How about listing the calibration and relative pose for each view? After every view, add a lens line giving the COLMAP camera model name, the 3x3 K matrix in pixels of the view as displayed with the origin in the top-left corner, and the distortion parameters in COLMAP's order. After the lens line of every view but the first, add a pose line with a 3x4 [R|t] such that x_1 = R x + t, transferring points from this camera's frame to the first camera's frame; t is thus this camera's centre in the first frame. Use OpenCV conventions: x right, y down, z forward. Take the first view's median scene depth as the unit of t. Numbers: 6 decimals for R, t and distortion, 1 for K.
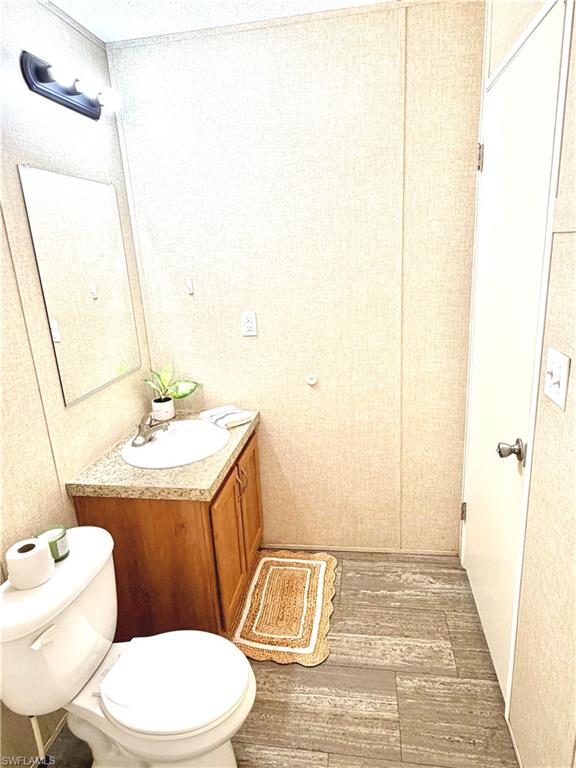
lens RADIAL K [[467.5, 0, 288.0], [0, 467.5, 384.0], [0, 0, 1]] dist [0.003467, 0.001480]
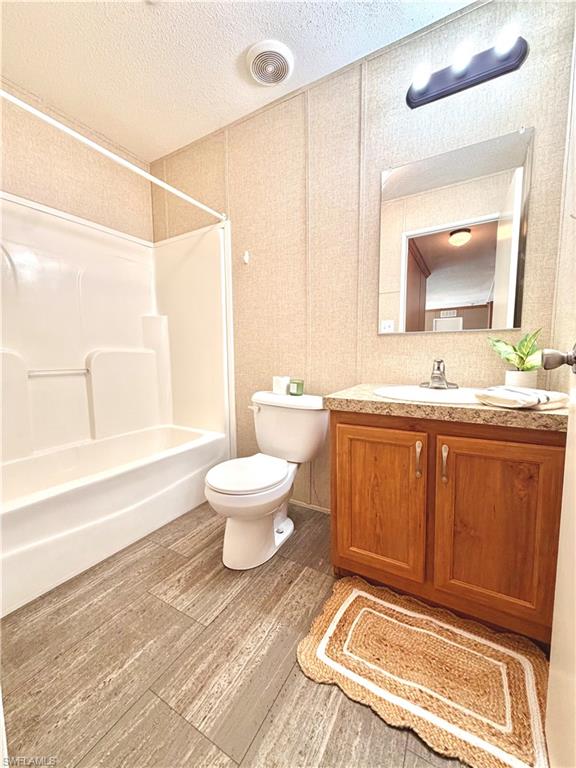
lens RADIAL K [[306.7, 0, 288.0], [0, 306.7, 384.0], [0, 0, 1]] dist [0.002125, -0.000084]
pose [[-0.355133, 0.149572, -0.922772, 0.530348], [-0.233196, 0.941735, 0.242393, 0.028497], [0.905262, 0.301269, -0.299562, 1.080322]]
